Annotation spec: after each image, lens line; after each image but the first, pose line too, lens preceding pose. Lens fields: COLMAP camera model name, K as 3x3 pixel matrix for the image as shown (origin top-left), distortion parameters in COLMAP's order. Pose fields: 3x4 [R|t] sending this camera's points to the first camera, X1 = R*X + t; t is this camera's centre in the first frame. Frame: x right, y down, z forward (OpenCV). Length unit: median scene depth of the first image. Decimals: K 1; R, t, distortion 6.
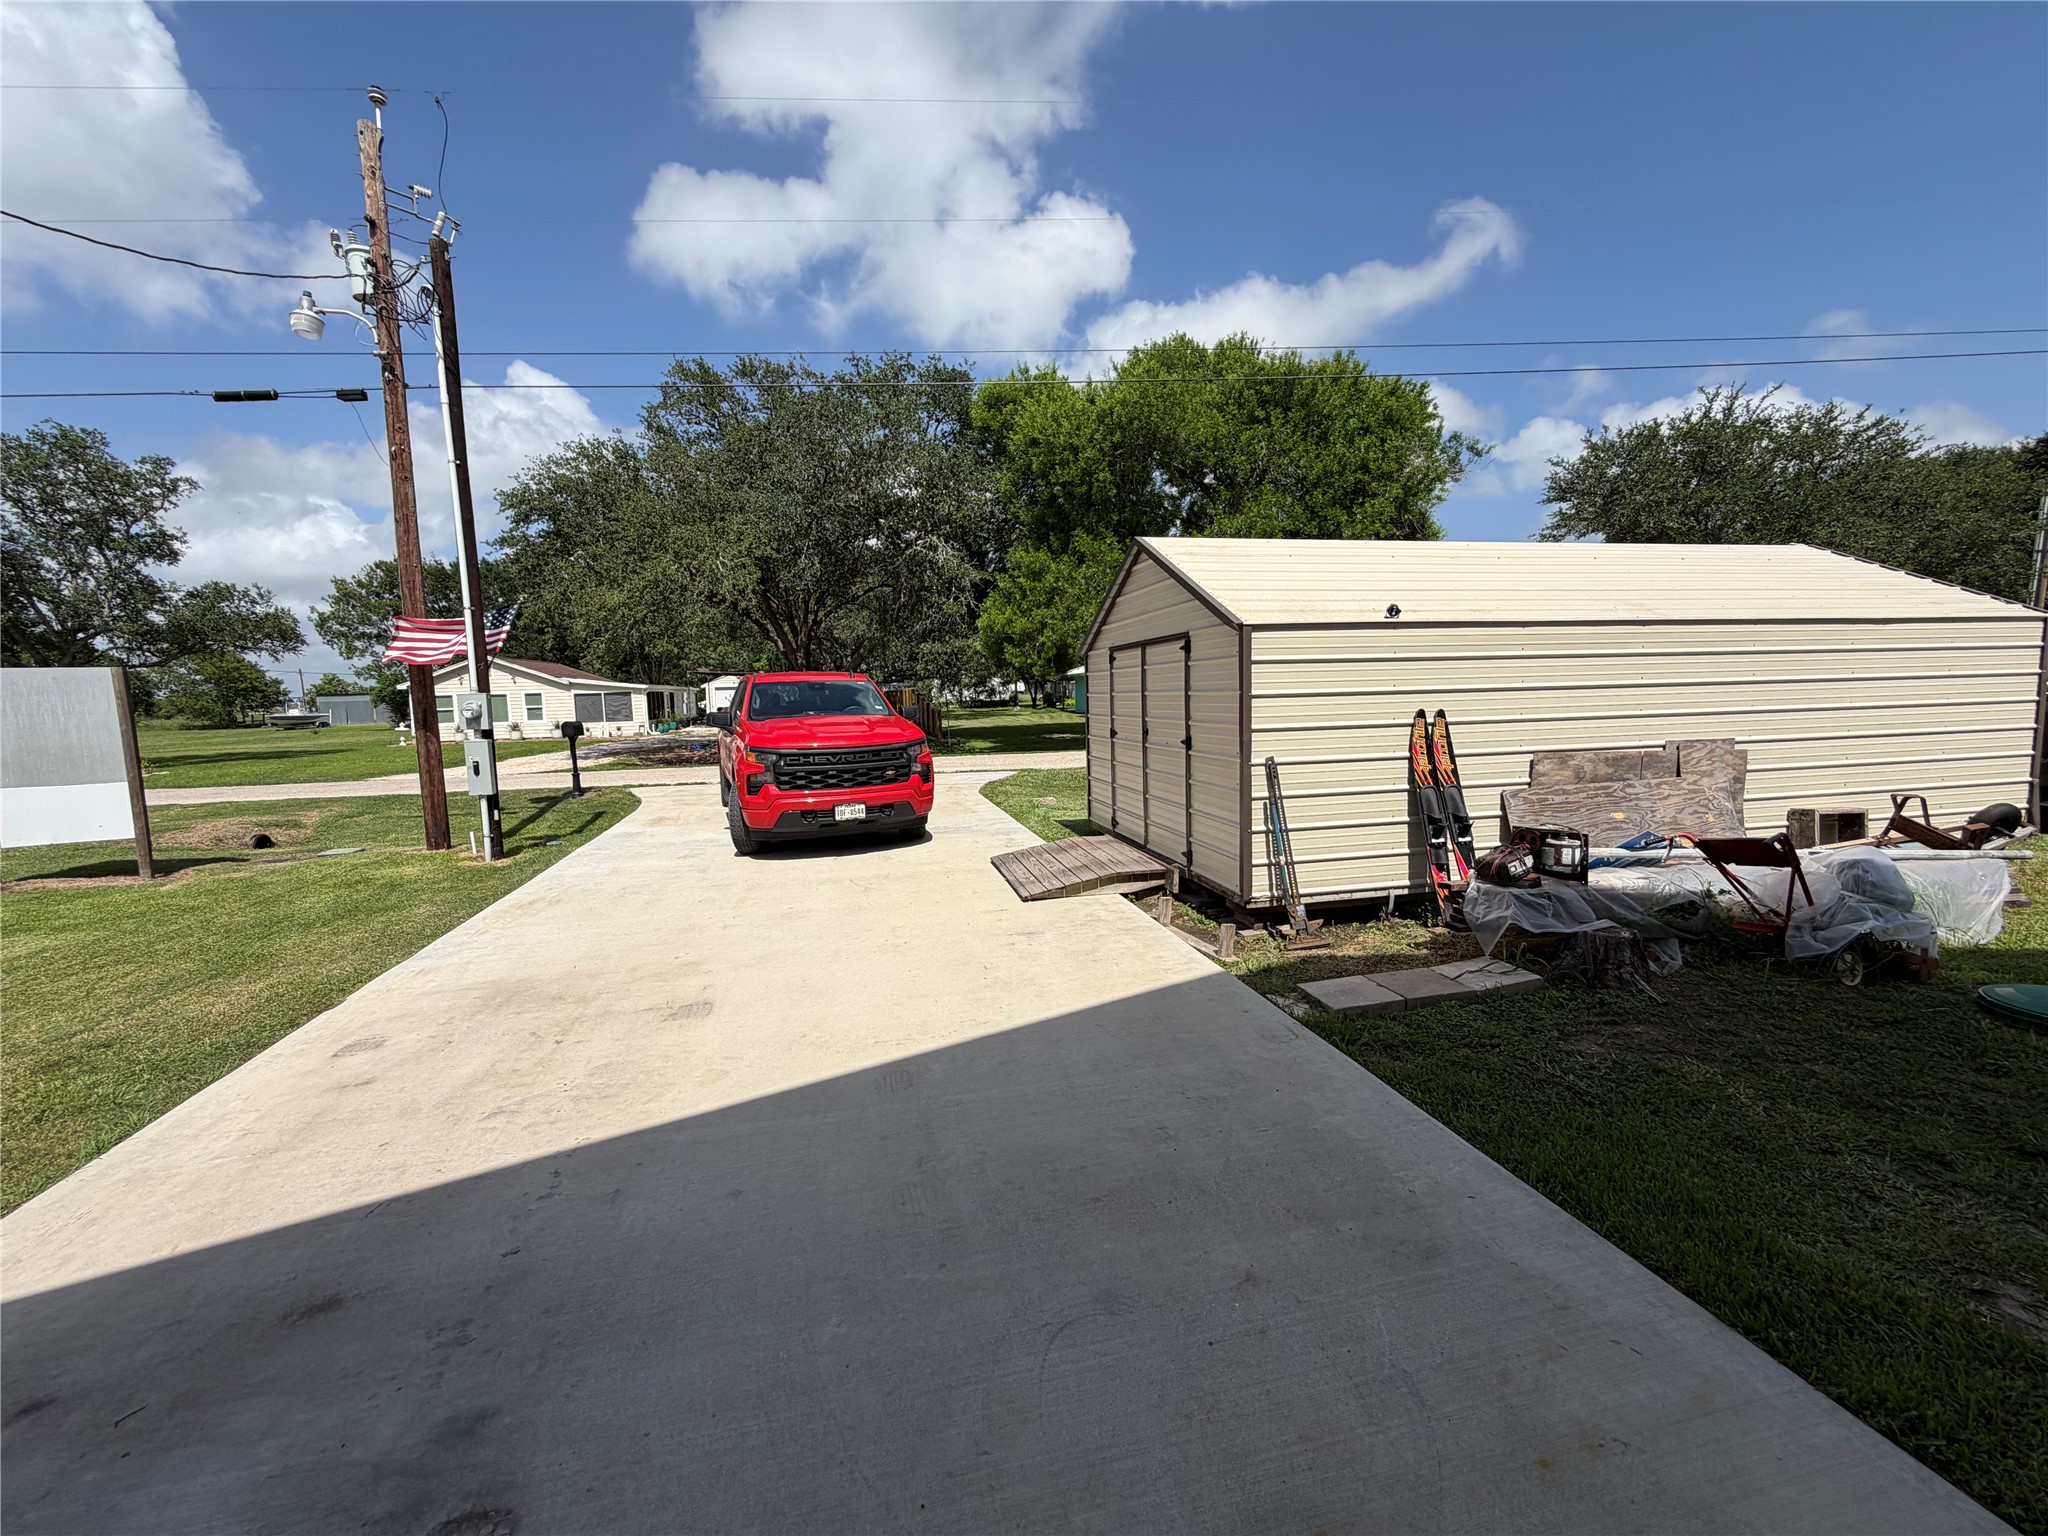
lens RADIAL K [[818.1, 0, 1019.4], [0, 818.1, 767.8], [0, 0, 1]] dist [-0.000654, 0.000252]
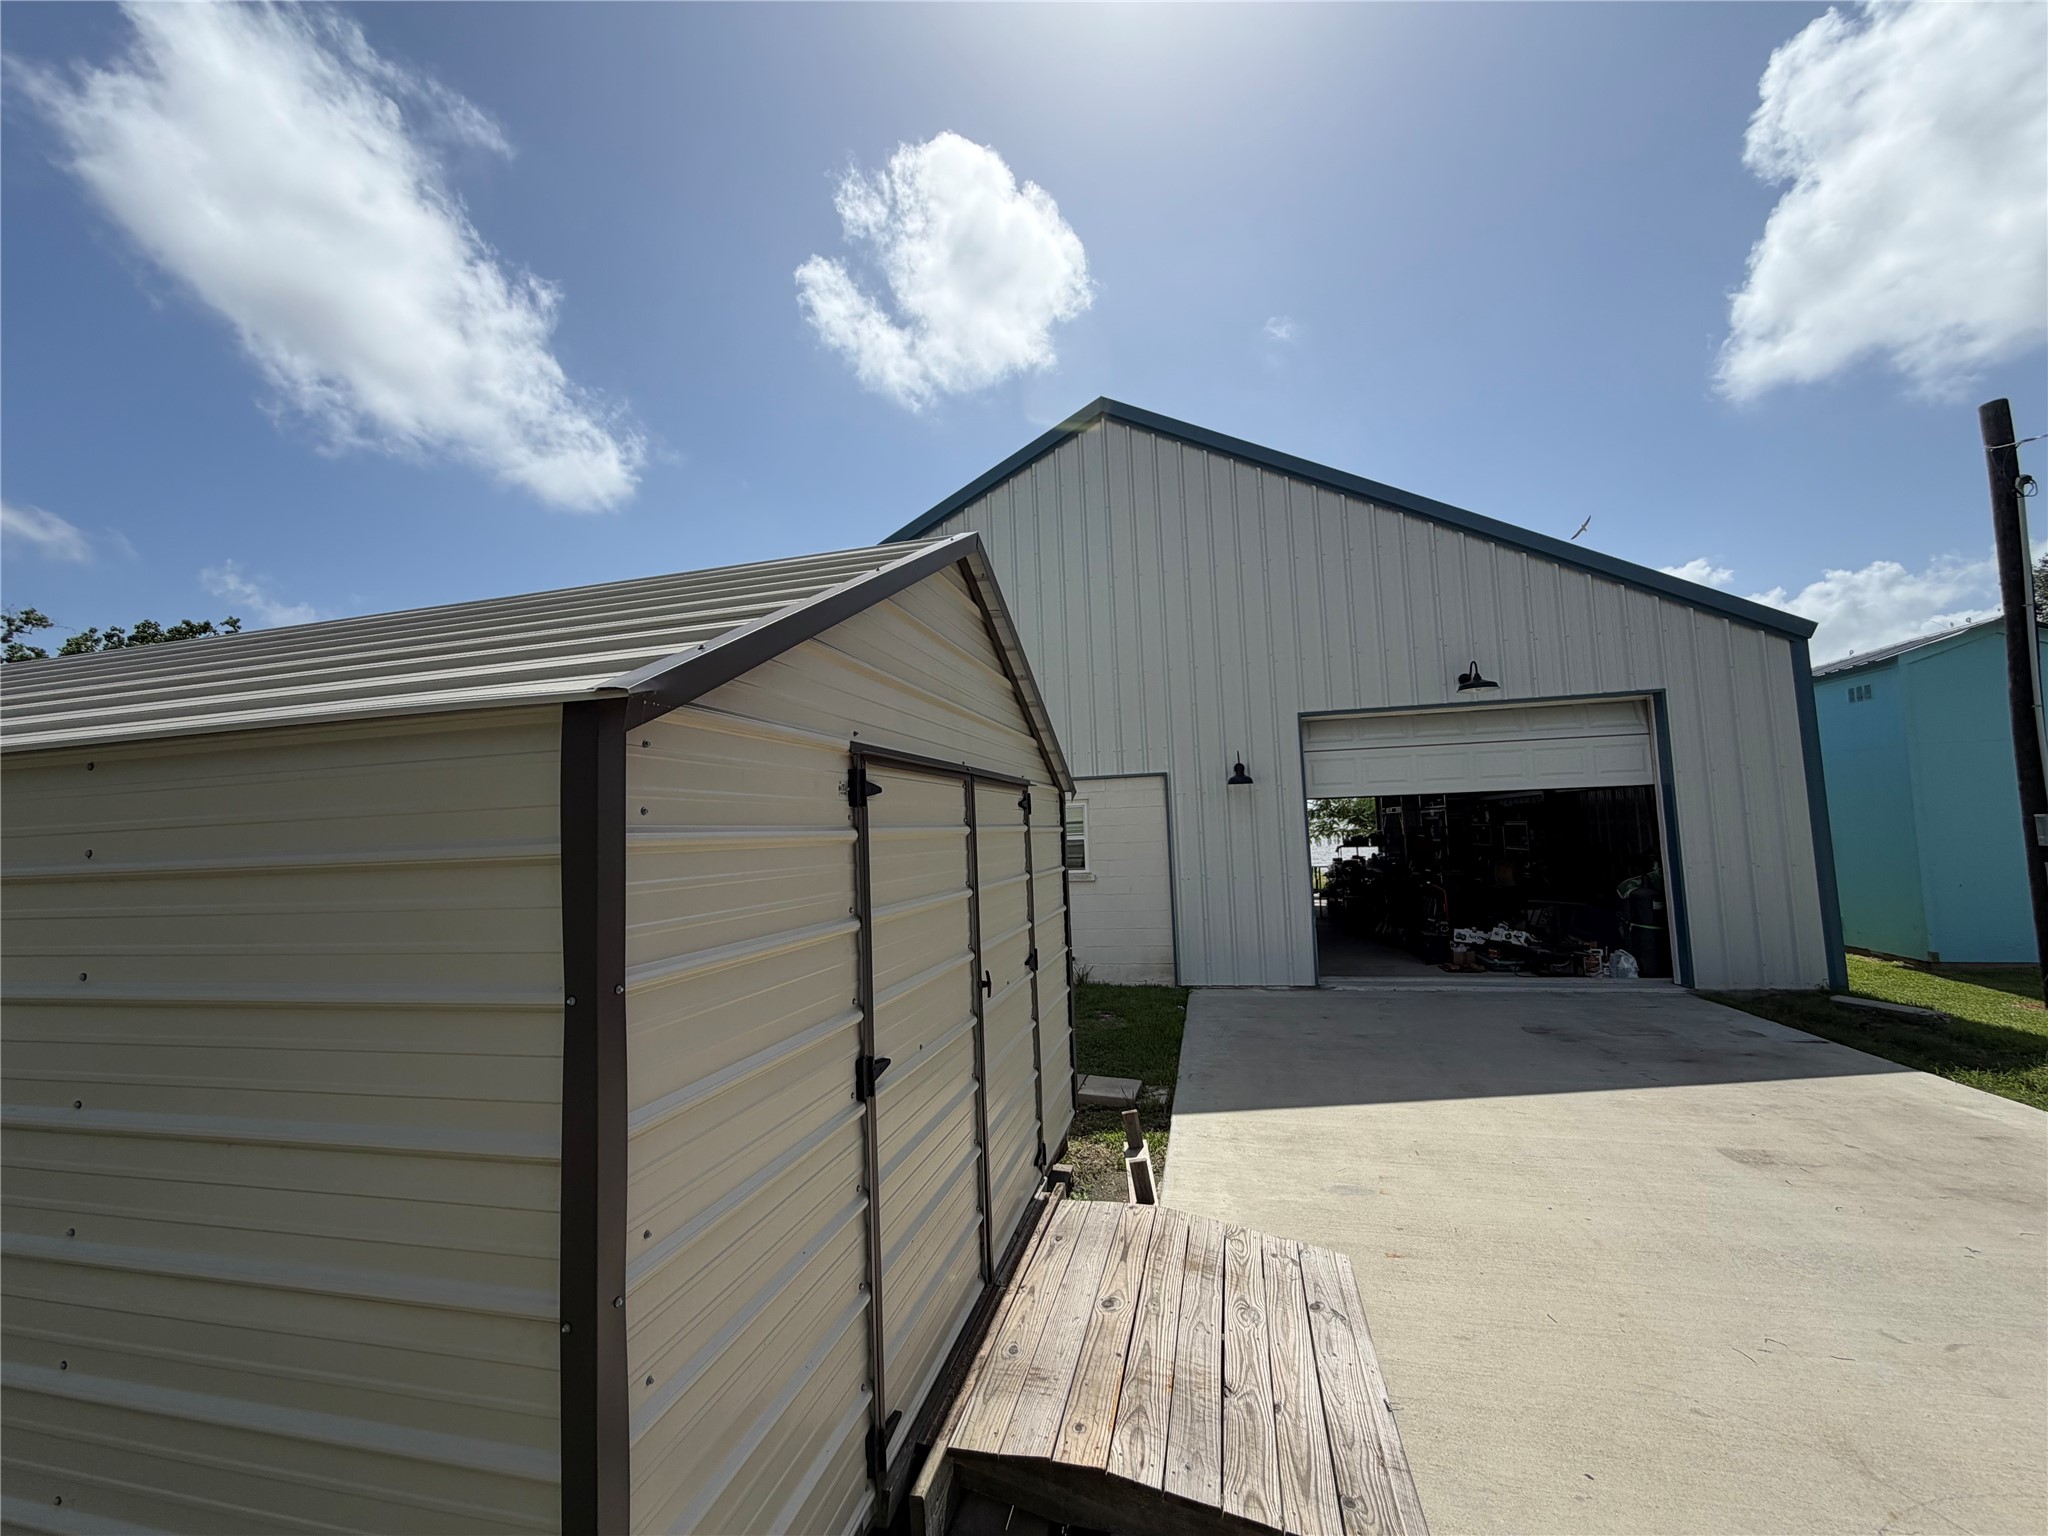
lens RADIAL K [[818.1, 0, 1019.4], [0, 818.1, 767.8], [0, 0, 1]] dist [-0.000654, 0.000252]
pose [[-0.898194, 0.097788, 0.428586, -0.083134], [0.103943, 0.994542, -0.009083, -0.241721], [-0.427134, 0.036390, -0.903456, 2.220946]]
